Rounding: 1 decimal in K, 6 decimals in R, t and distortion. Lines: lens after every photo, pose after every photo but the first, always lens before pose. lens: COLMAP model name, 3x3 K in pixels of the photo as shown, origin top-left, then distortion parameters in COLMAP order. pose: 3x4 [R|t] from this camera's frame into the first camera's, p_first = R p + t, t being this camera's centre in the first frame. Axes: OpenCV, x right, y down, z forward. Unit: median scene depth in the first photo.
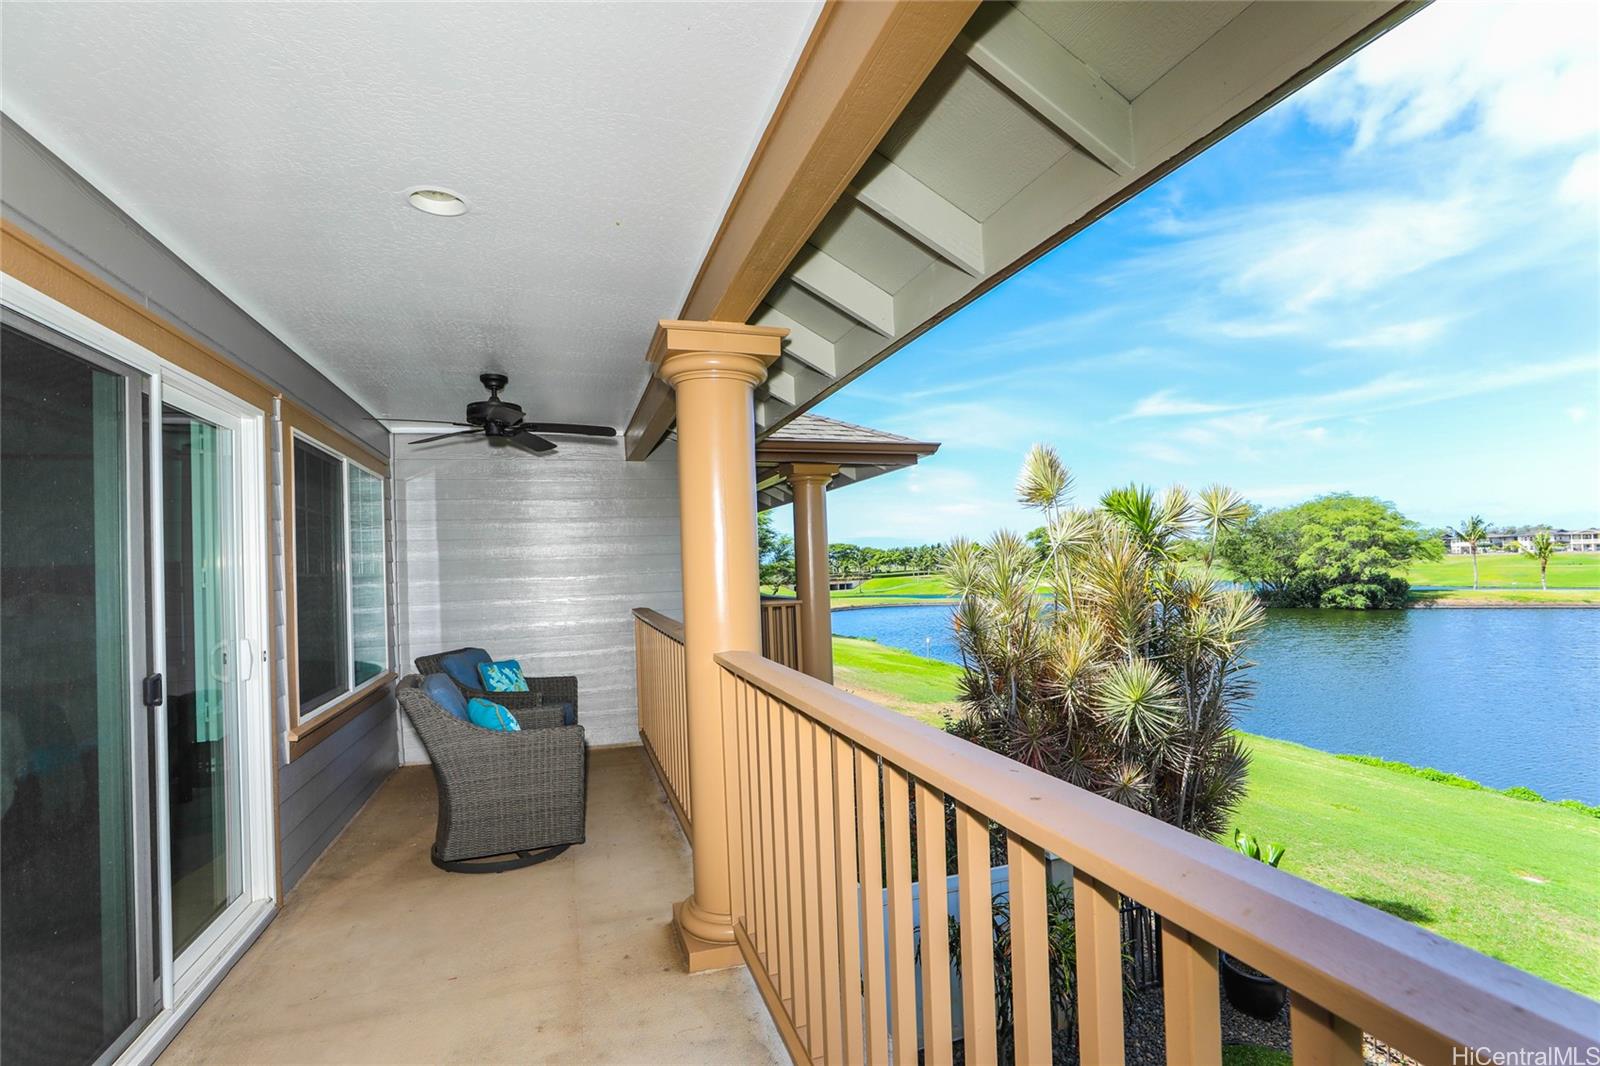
lens RADIAL K [[726.1, 0, 807.9], [0, 726.1, 547.3], [0, 0, 1]] dist [-0.029800, 0.011324]
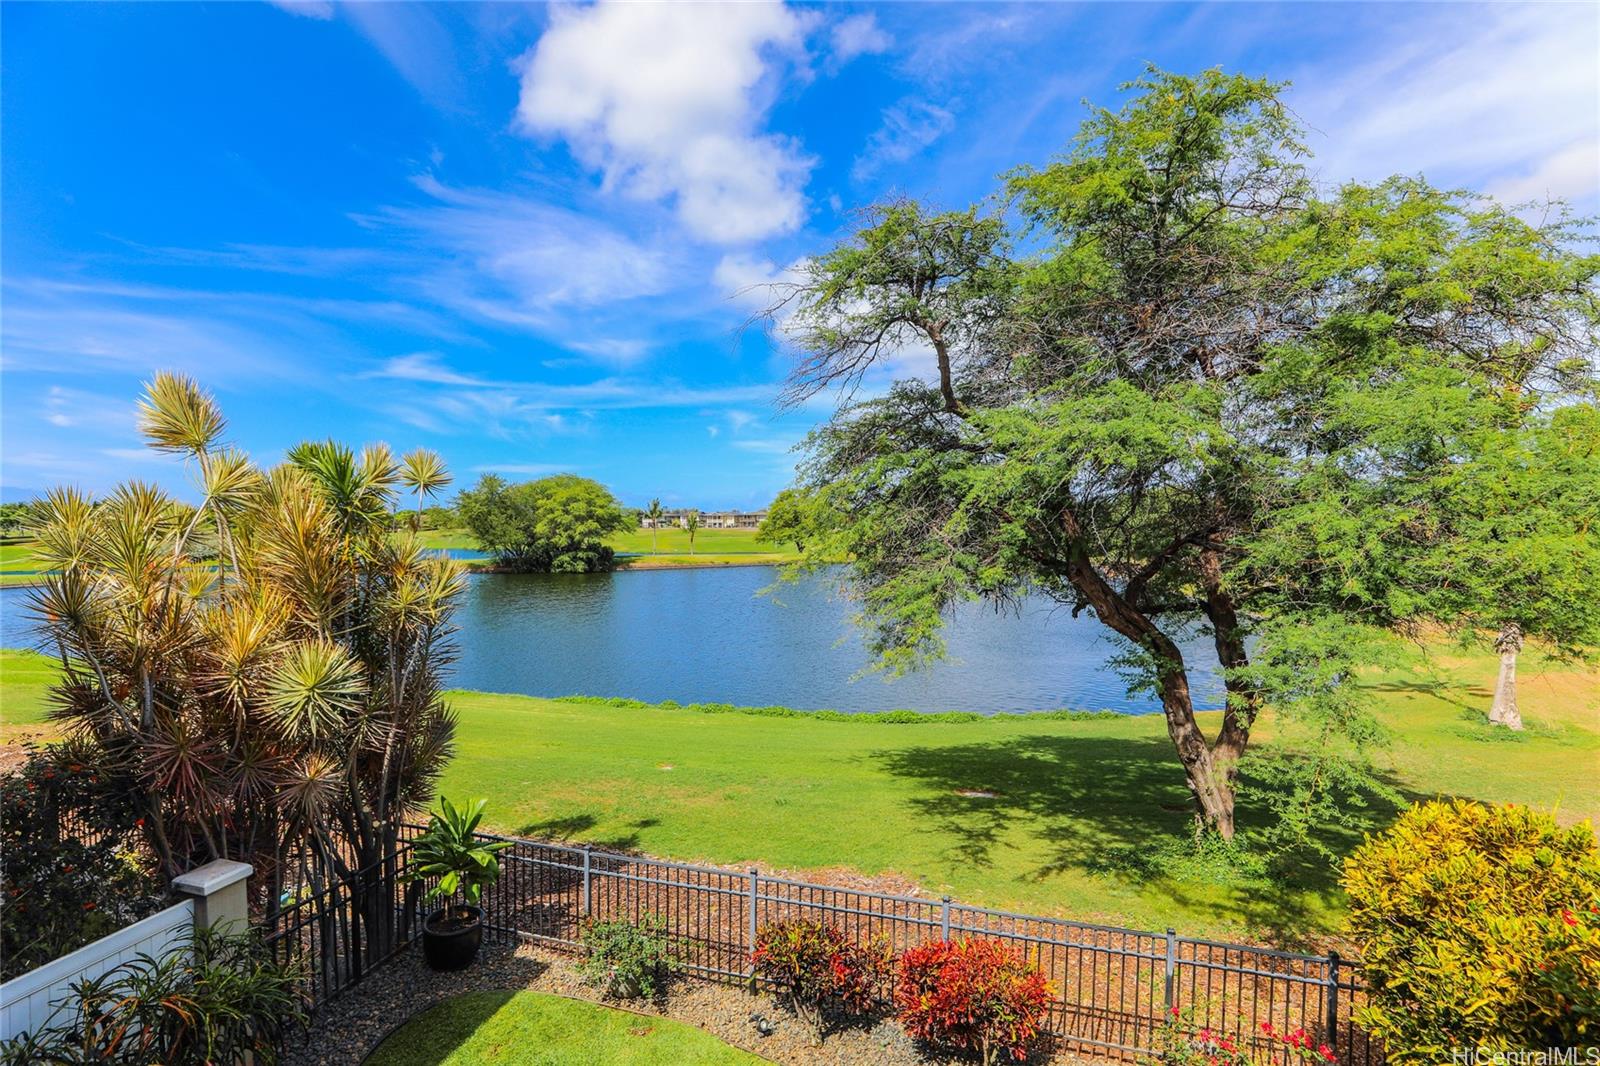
lens RADIAL K [[728.9, 0, 795.8], [0, 728.9, 555.9], [0, 0, 1]] dist [-0.029774, 0.011732]
pose [[0.588951, -0.010627, 0.808099, 0.054018], [-0.034461, 0.998674, 0.038248, 0.001380], [-0.807434, -0.050374, 0.587804, 0.009849]]
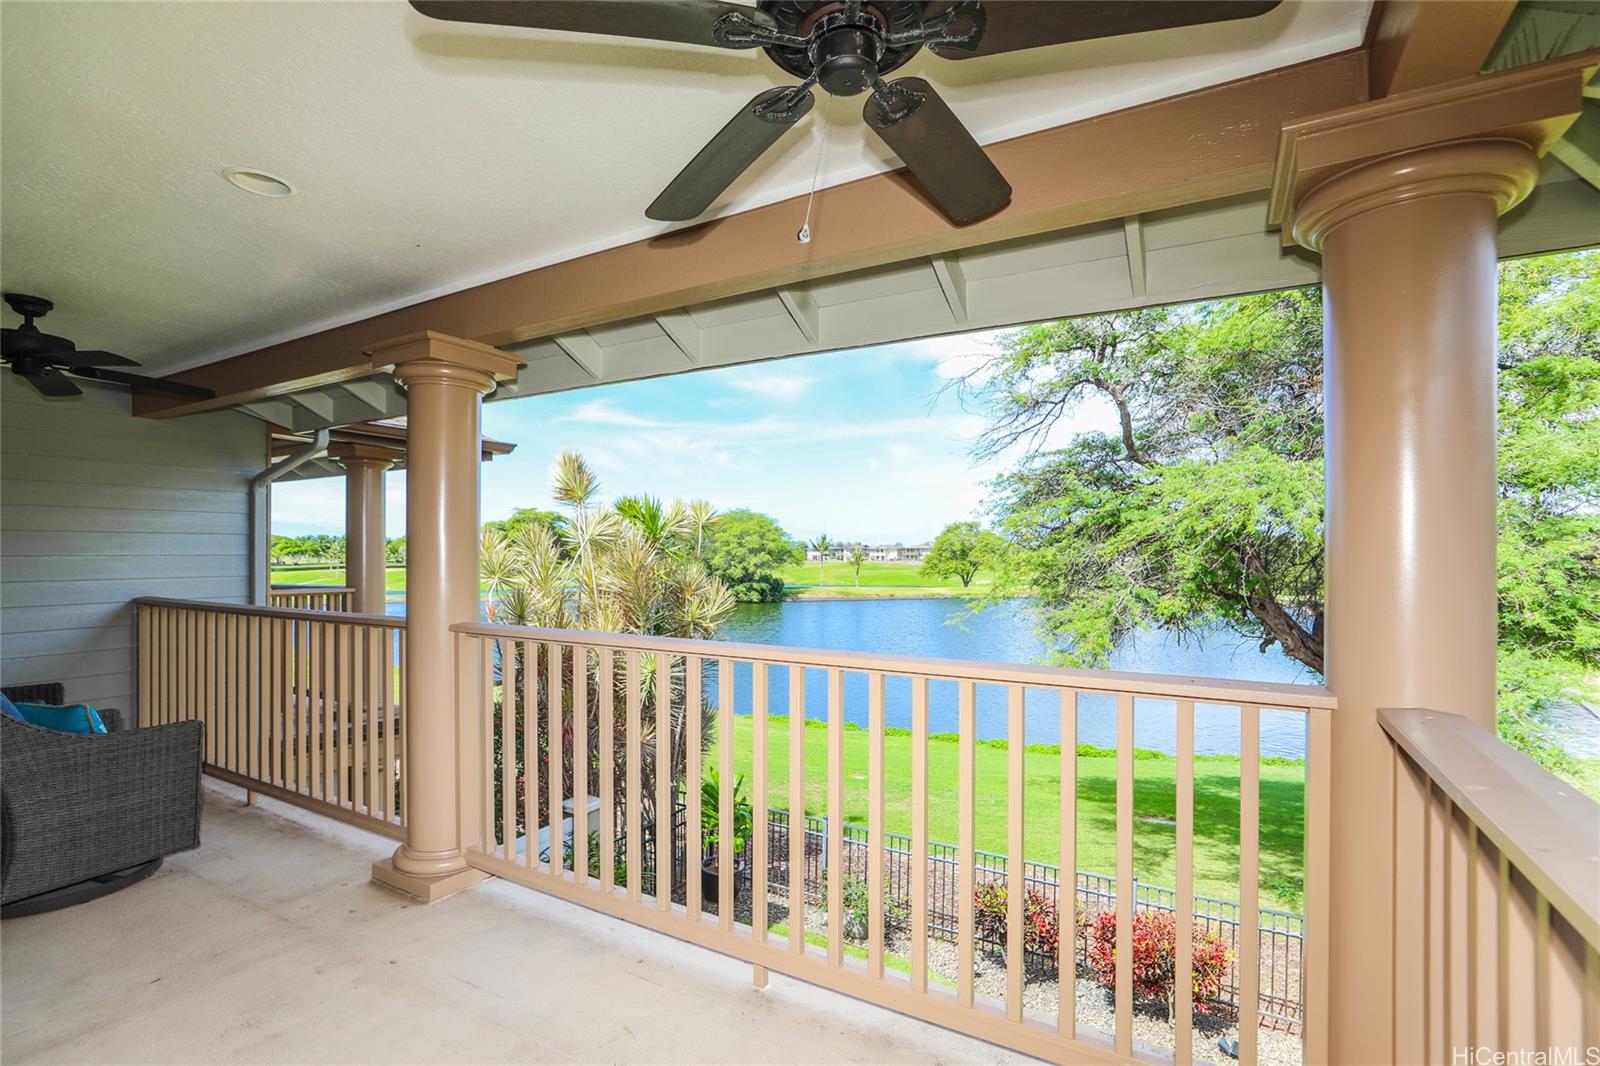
lens RADIAL K [[726.1, 0, 807.9], [0, 726.1, 547.3], [0, 0, 1]] dist [-0.029800, 0.011324]
pose [[0.740886, 0.037675, 0.670573, -0.119676], [-0.040460, 0.999116, -0.011431, 0.003363], [-0.670411, -0.018662, 0.741755, -0.057967]]
